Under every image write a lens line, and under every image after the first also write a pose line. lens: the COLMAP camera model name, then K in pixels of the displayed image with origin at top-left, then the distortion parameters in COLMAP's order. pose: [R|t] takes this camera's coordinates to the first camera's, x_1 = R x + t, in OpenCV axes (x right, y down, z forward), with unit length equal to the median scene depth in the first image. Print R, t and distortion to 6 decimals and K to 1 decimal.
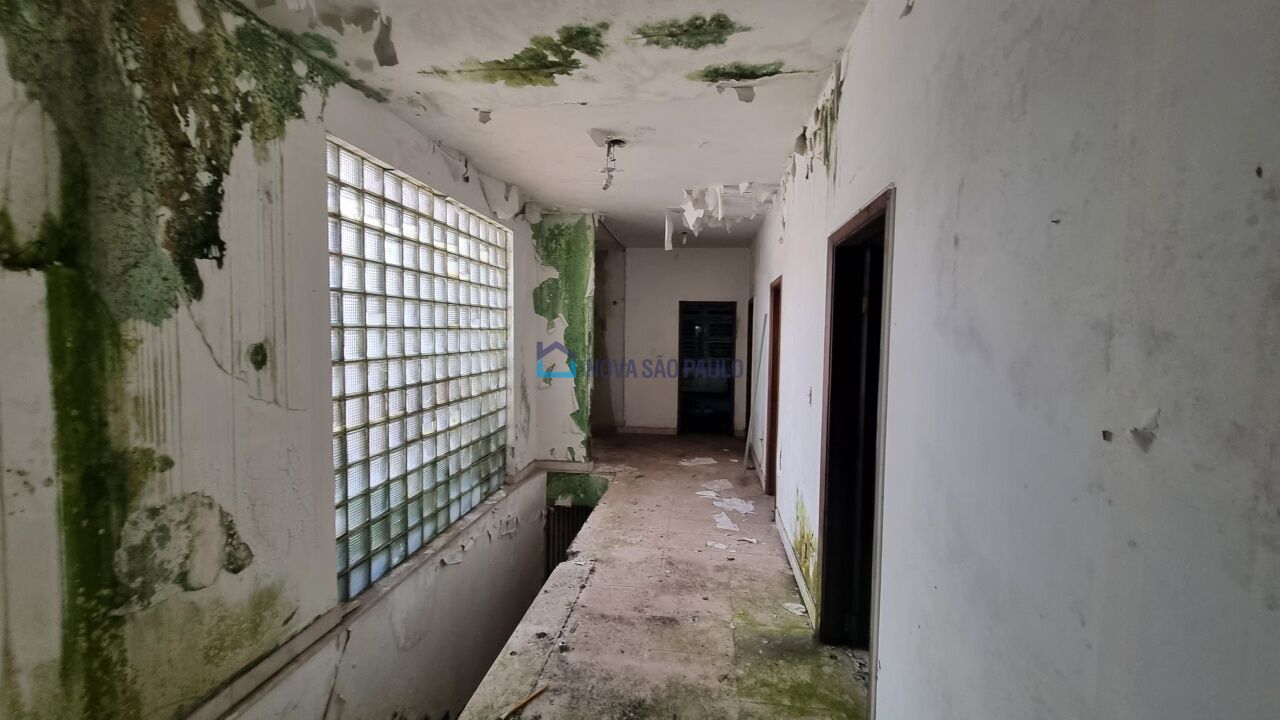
lens RADIAL K [[518.5, 0, 639.5], [0, 518.5, 360.0], [0, 0, 1]] dist [0.003492, -0.000365]
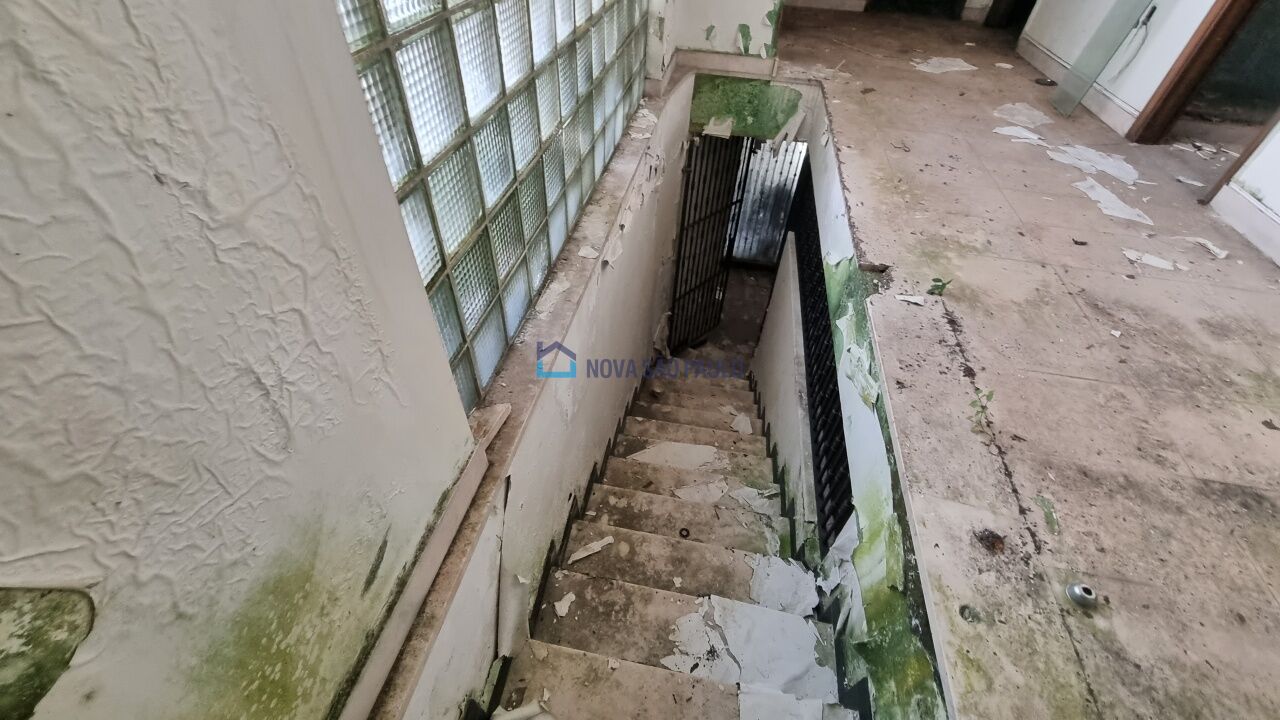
lens RADIAL K [[518.5, 0, 638.5], [0, 518.5, 358.3], [0, 0, 1]] dist [0.003492, -0.000365]
pose [[0.998051, 0.058781, -0.020932, -0.297340], [-0.030362, 0.750579, 0.660082, 0.103692], [0.054511, -0.658161, 0.750902, 0.495169]]
